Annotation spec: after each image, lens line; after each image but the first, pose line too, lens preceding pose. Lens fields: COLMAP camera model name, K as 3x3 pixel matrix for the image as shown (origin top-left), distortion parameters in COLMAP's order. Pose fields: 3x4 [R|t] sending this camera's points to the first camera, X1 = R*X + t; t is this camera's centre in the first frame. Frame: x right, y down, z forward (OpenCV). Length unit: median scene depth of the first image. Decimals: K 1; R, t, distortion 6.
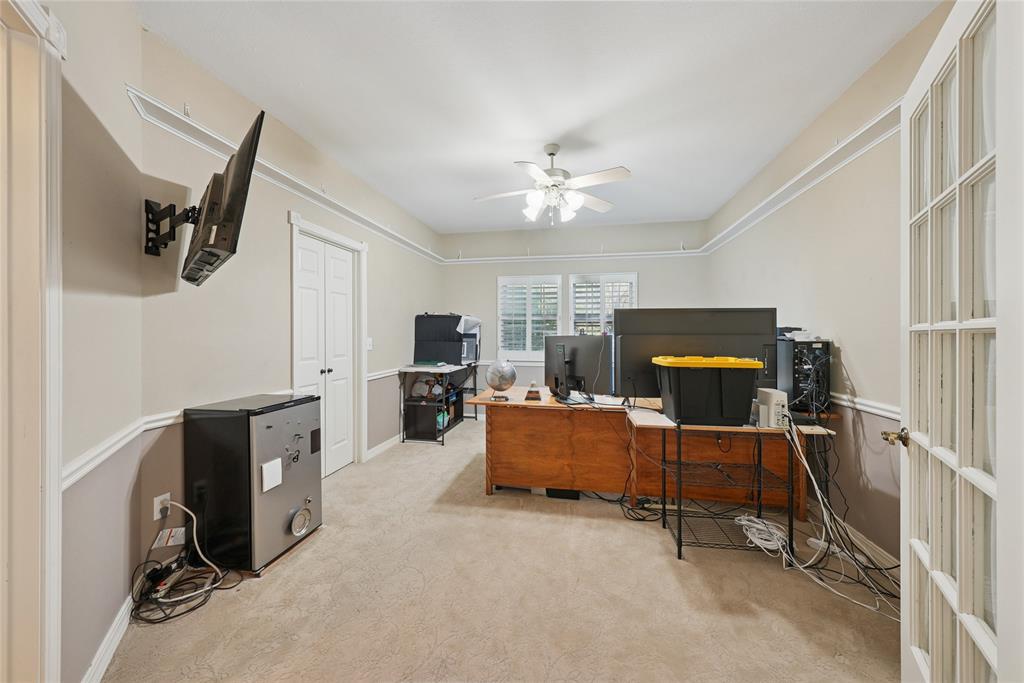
lens RADIAL K [[358.4, 0, 513.4], [0, 358.4, 337.4], [0, 0, 1]] dist [0.001205, -0.000004]
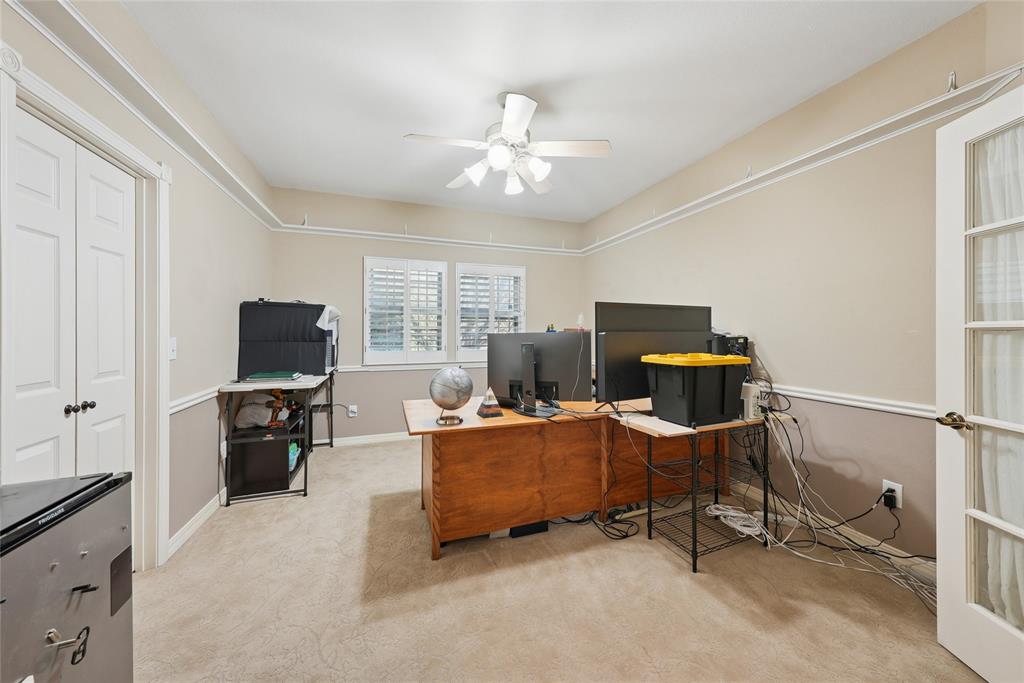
lens RADIAL K [[358.4, 0, 513.0], [0, 358.4, 331.6], [0, 0, 1]] dist [0.001205, -0.000004]
pose [[0.858009, -0.002445, 0.513629, -0.310023], [0.005817, 0.999971, -0.004957, -0.003398], [-0.513602, 0.007241, 0.857998, 0.325636]]
